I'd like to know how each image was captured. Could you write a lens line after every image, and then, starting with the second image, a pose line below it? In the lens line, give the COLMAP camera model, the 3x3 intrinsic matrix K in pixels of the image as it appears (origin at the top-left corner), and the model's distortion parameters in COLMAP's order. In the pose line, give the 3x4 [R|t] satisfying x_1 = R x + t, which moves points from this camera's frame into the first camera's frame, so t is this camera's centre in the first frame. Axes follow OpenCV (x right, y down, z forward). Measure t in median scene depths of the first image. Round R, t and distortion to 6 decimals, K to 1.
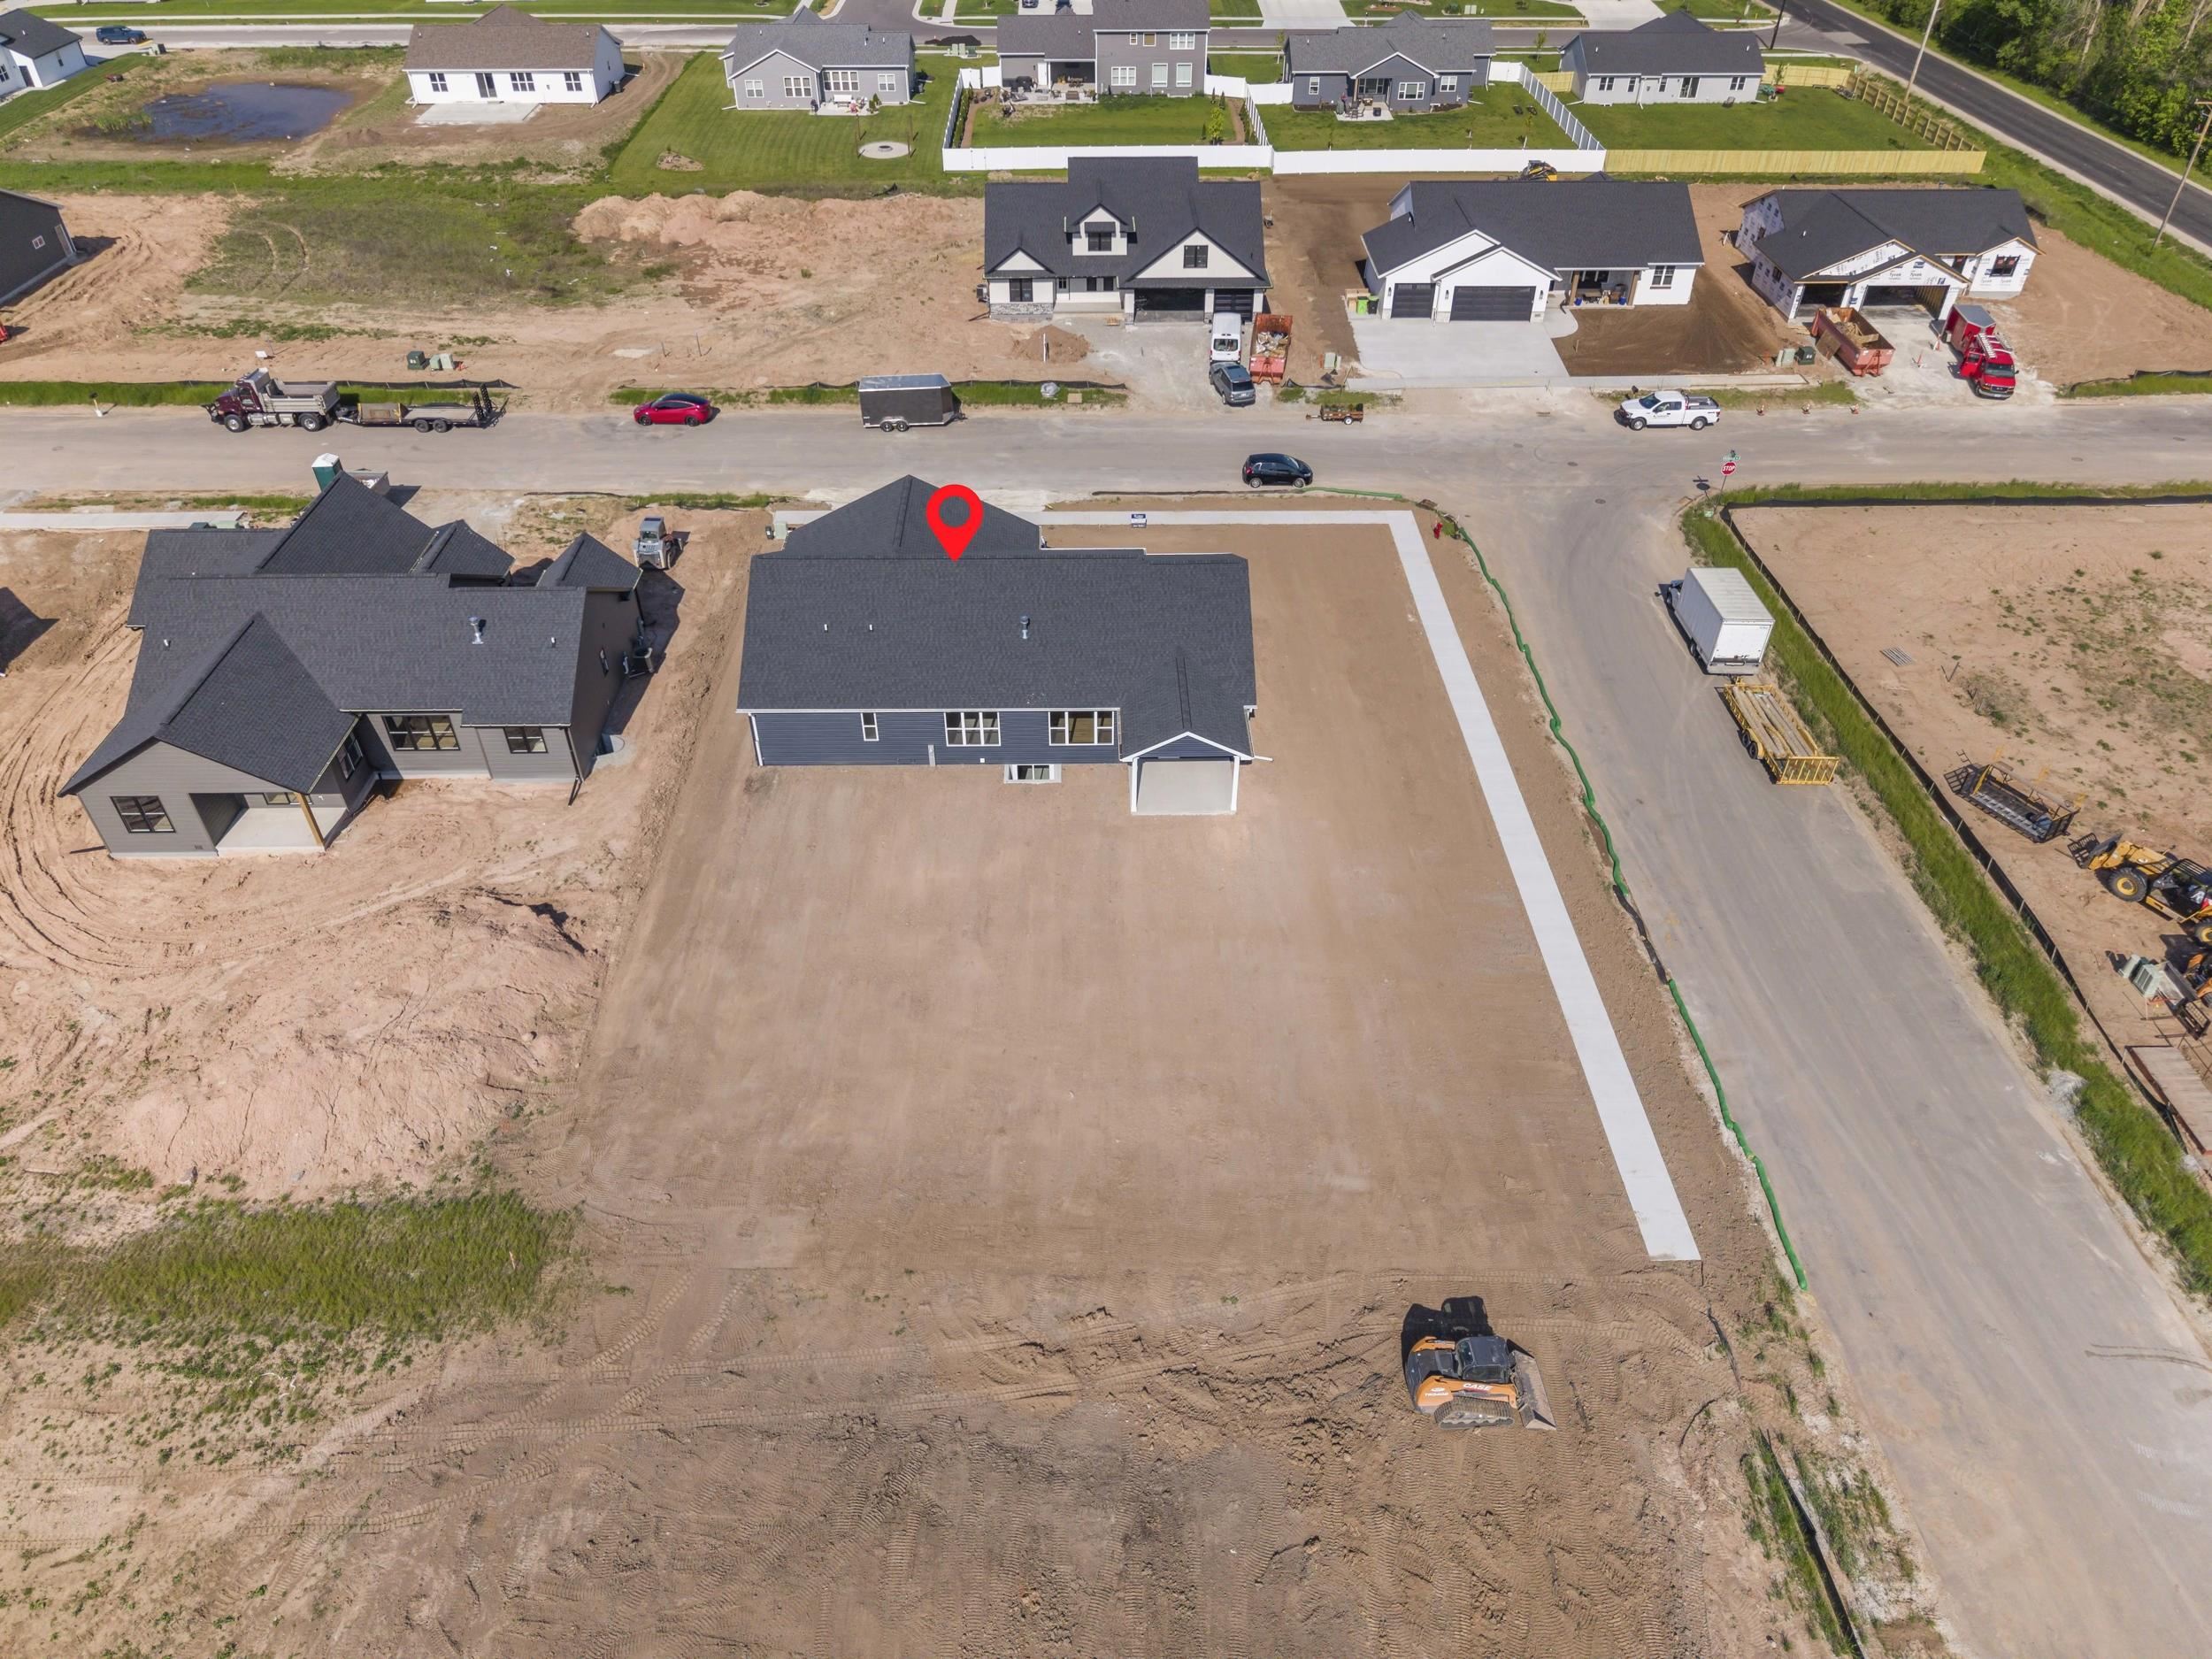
lens RADIAL K [[1477.8, 0, 1106.0], [0, 1477.8, 829.5], [0, 0, 1]] dist [0.016837, -0.011442]
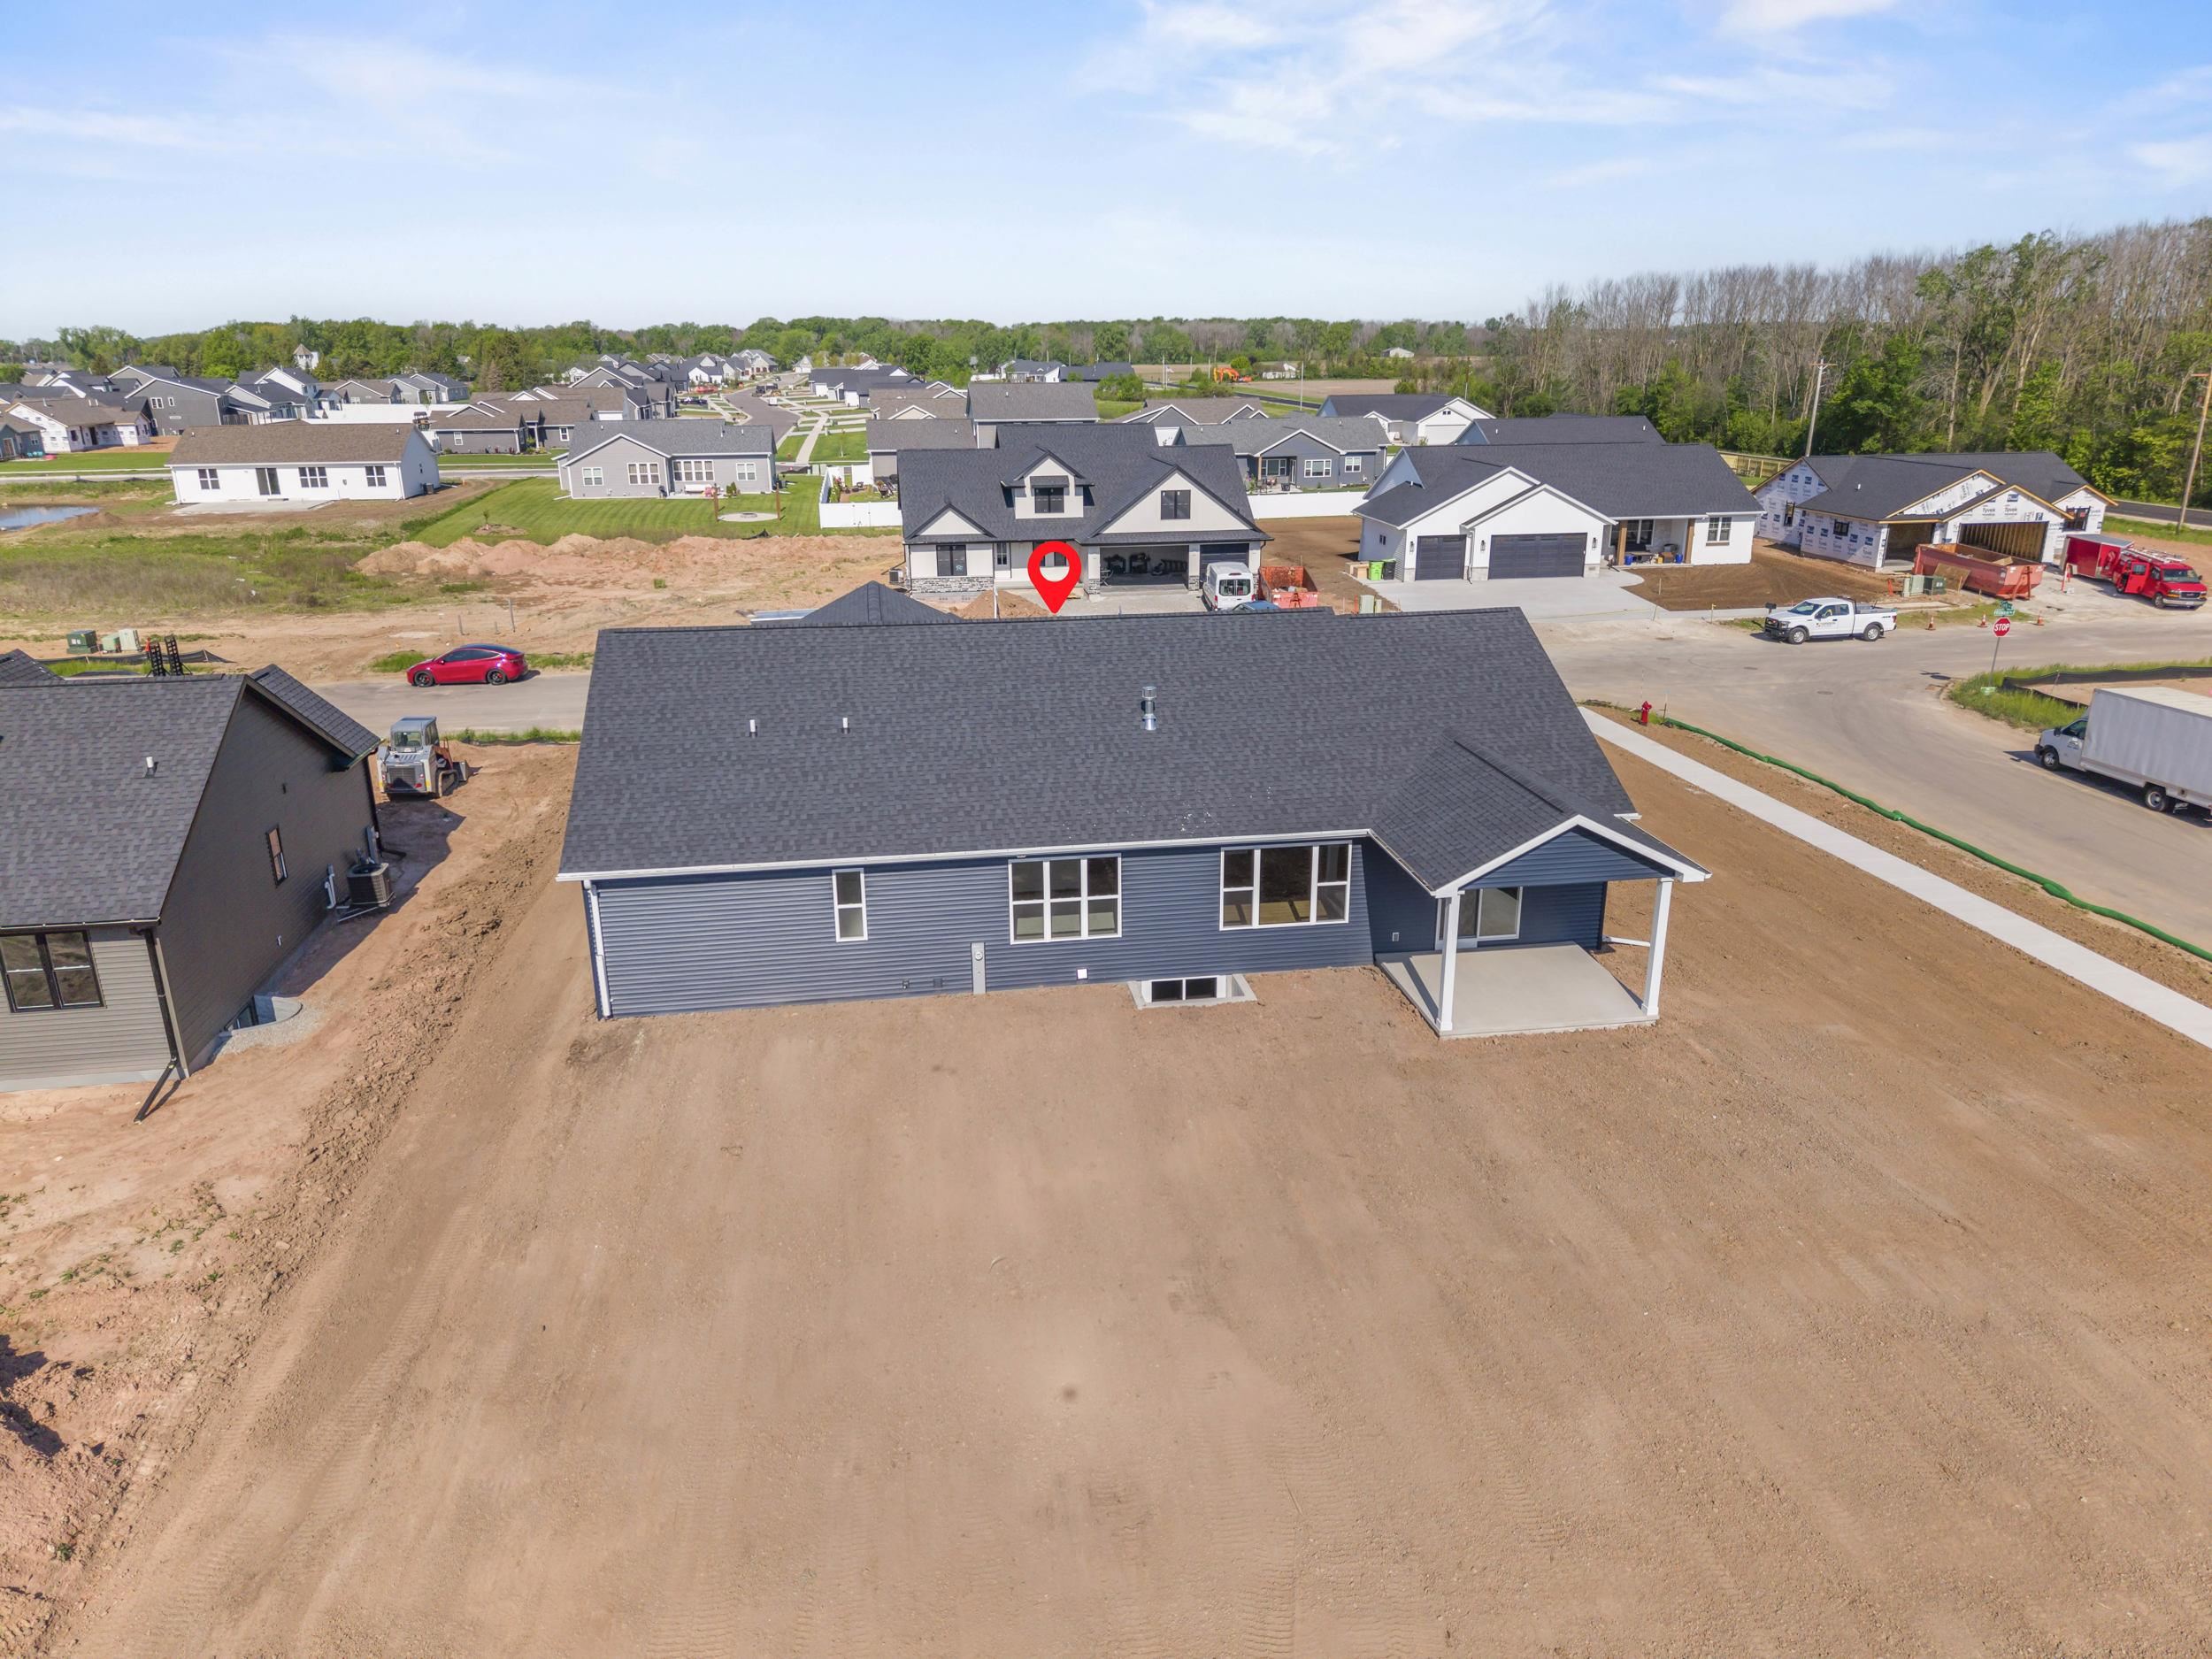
lens RADIAL K [[1477.2, 0, 1106.0], [0, 1477.2, 829.5], [0, 0, 1]] dist [0.030810, -0.034195]
pose [[0.990563, -0.049931, 0.127637, -0.099792], [0.092473, 0.930845, -0.353521, 0.058049], [-0.101159, 0.361988, 0.926678, 0.393344]]
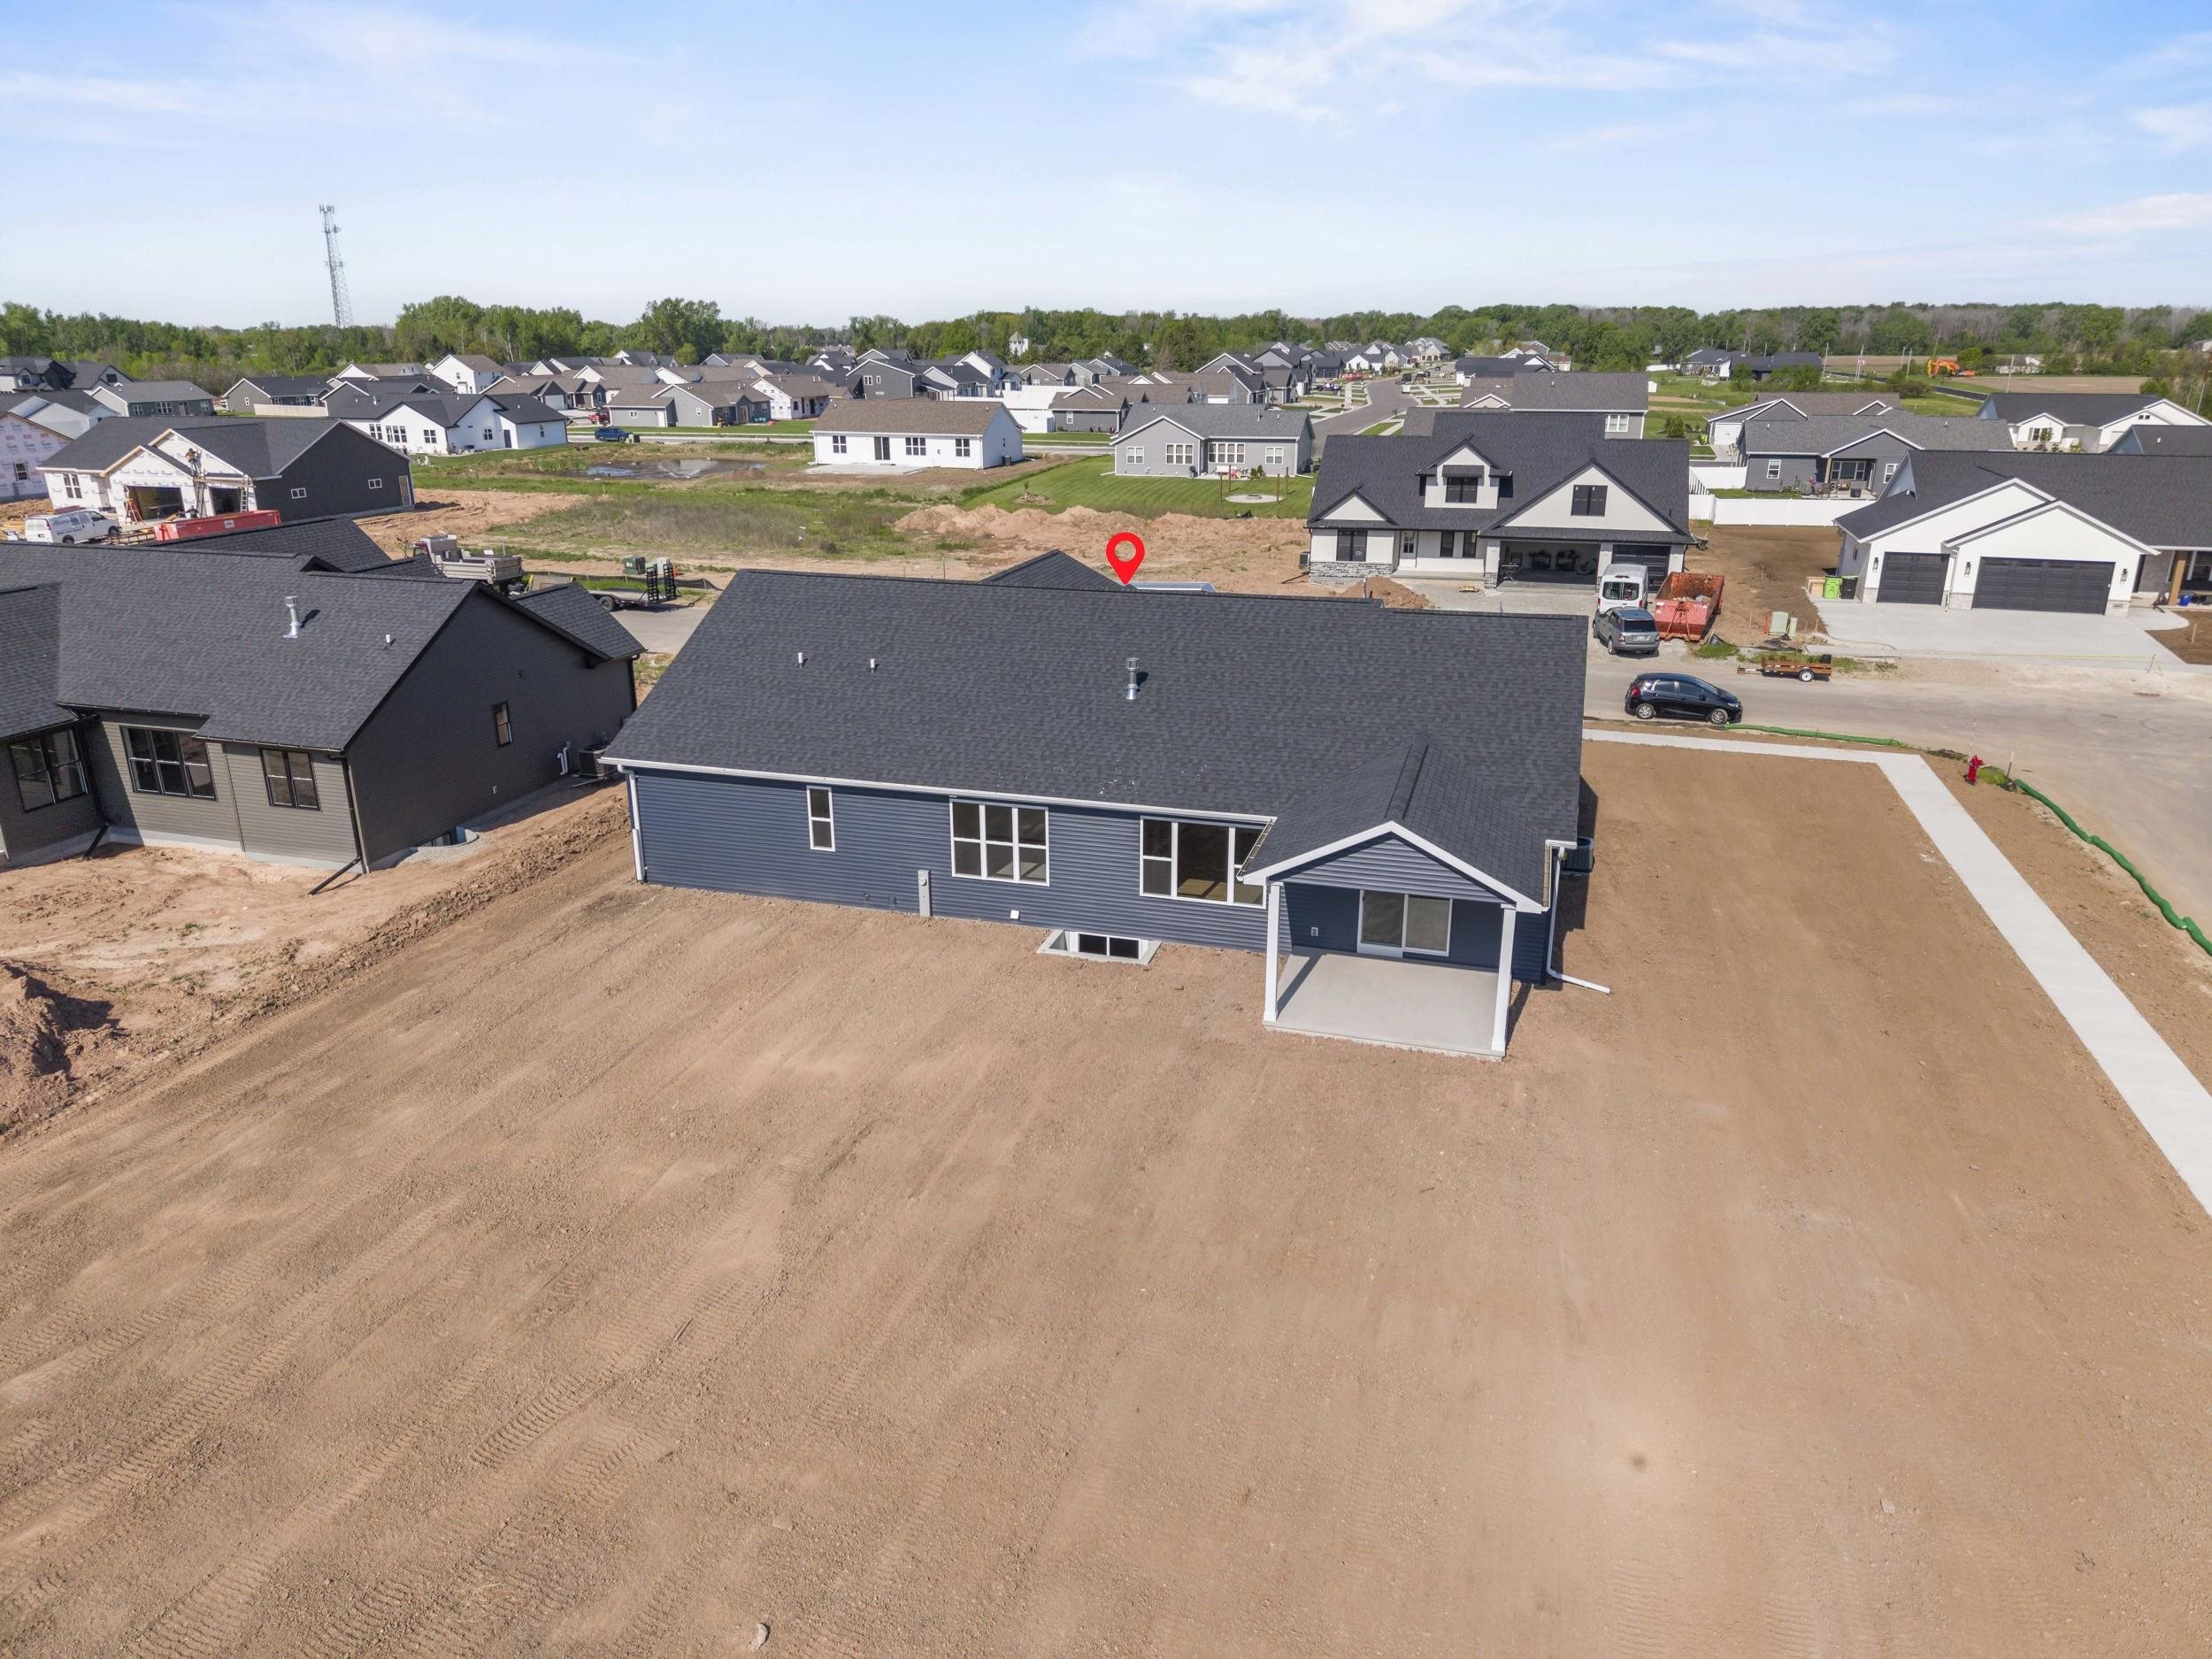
lens RADIAL K [[1477.2, 0, 1106.0], [0, 1477.2, 829.5], [0, 0, 1]] dist [0.030810, -0.034195]
pose [[0.953542, 0.093175, -0.286489, 0.067725], [-0.188599, 0.926190, -0.326501, 0.064611], [0.234922, 0.365364, 0.900733, 0.387638]]
